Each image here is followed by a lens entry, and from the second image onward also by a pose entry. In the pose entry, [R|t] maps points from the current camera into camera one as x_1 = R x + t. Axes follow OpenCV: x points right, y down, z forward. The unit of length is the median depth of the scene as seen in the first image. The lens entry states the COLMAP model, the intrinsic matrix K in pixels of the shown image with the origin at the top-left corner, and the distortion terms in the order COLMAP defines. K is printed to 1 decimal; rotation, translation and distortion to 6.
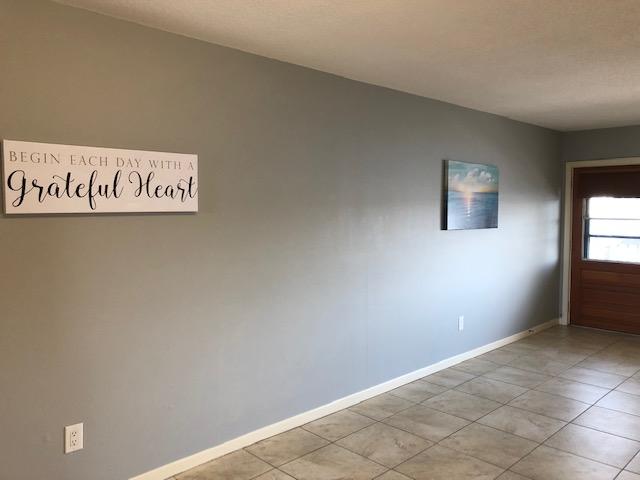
lens RADIAL K [[524.1, 0, 319.9], [0, 524.1, 240.1], [0, 0, 1]] dist [0.016730, 0.000556]
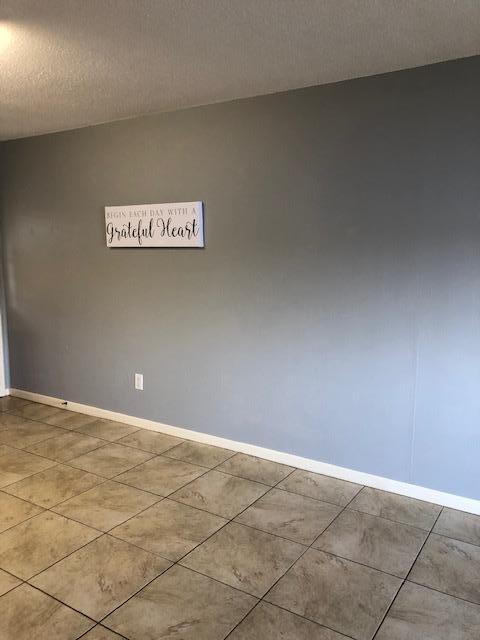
lens RADIAL K [[524.1, 0, 237.7], [0, 524.1, 321.2], [0, 0, 1]] dist [0.016730, 0.000556]
pose [[0.217124, 0.143592, -0.965525, 1.218405], [-0.061595, 0.989166, 0.133257, -0.060354], [0.974199, 0.030538, 0.223616, 0.952580]]
